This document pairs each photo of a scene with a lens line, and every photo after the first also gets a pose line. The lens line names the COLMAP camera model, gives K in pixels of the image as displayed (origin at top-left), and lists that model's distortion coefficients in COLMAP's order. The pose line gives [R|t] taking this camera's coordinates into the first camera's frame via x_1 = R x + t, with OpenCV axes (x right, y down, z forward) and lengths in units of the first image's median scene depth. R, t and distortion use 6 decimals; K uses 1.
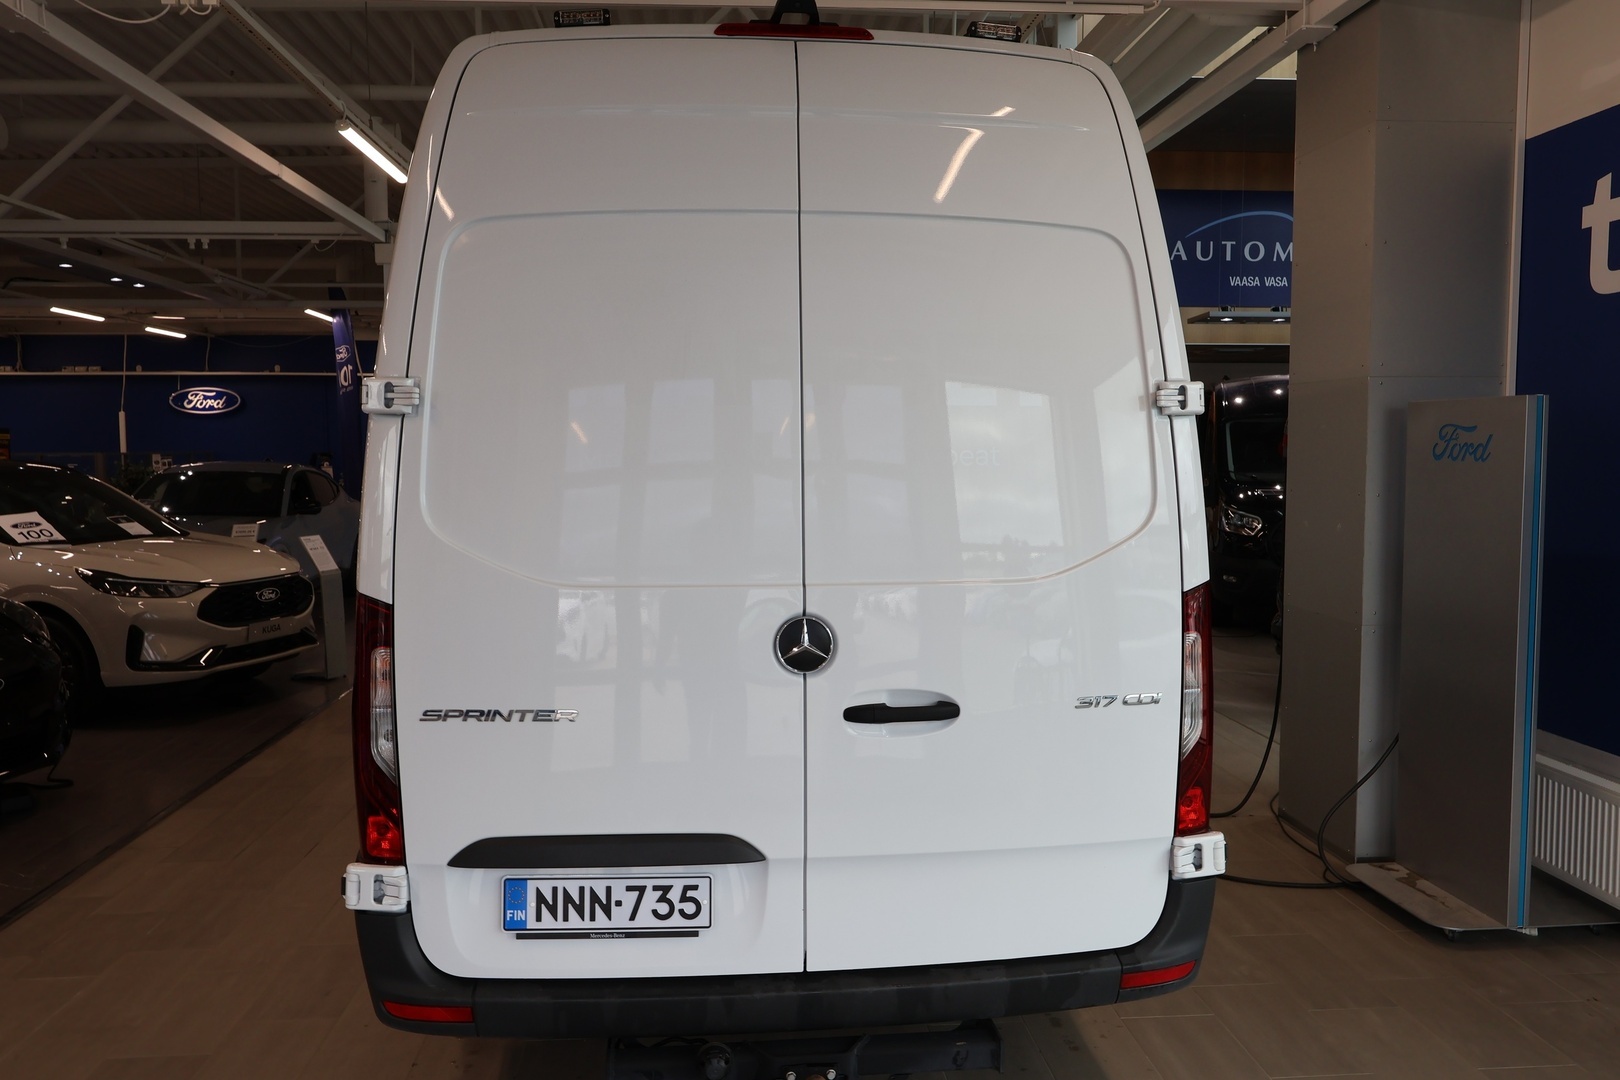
lens RADIAL K [[1250.7, 0, 810.0], [0, 1250.7, 540.0], [0, 0, 1]] dist [0.001665, -0.009748]
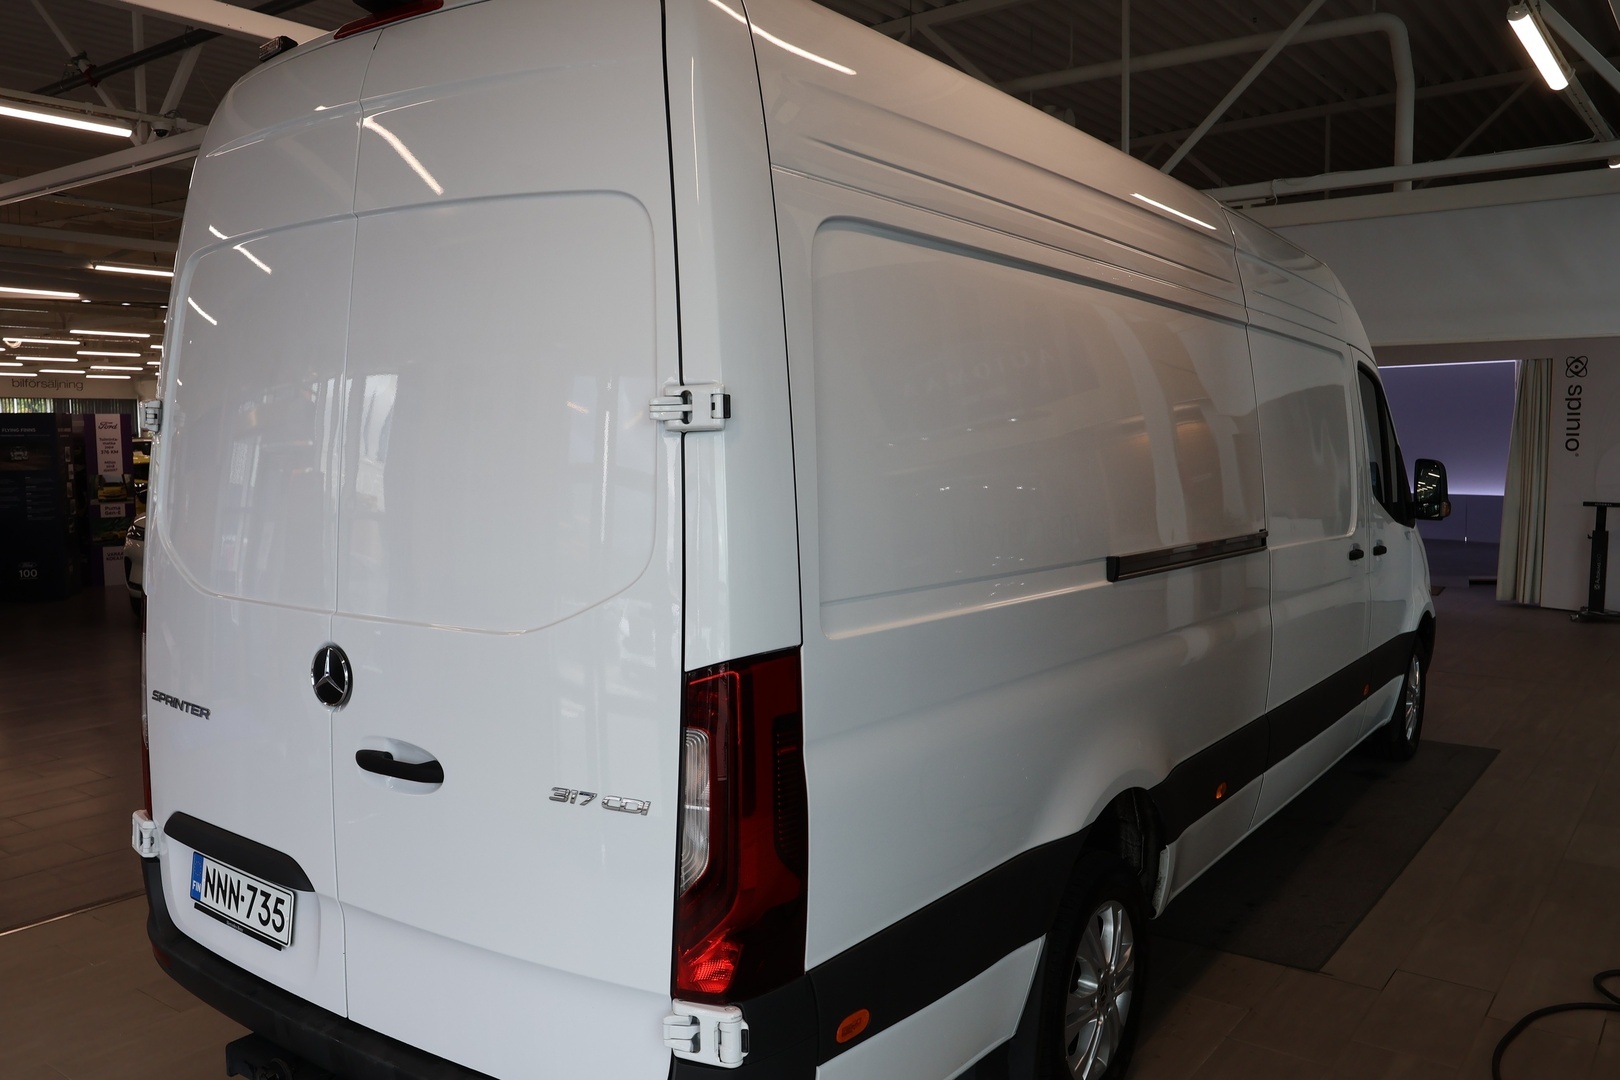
lens RADIAL K [[1250.7, 0, 810.0], [0, 1250.7, 540.0], [0, 0, 1]] dist [0.001665, -0.009748]
pose [[0.755071, 0.058606, -0.653018, 0.870052], [-0.044313, 0.998281, 0.038354, -0.070532], [0.654144, -0.000023, 0.756370, 0.516873]]
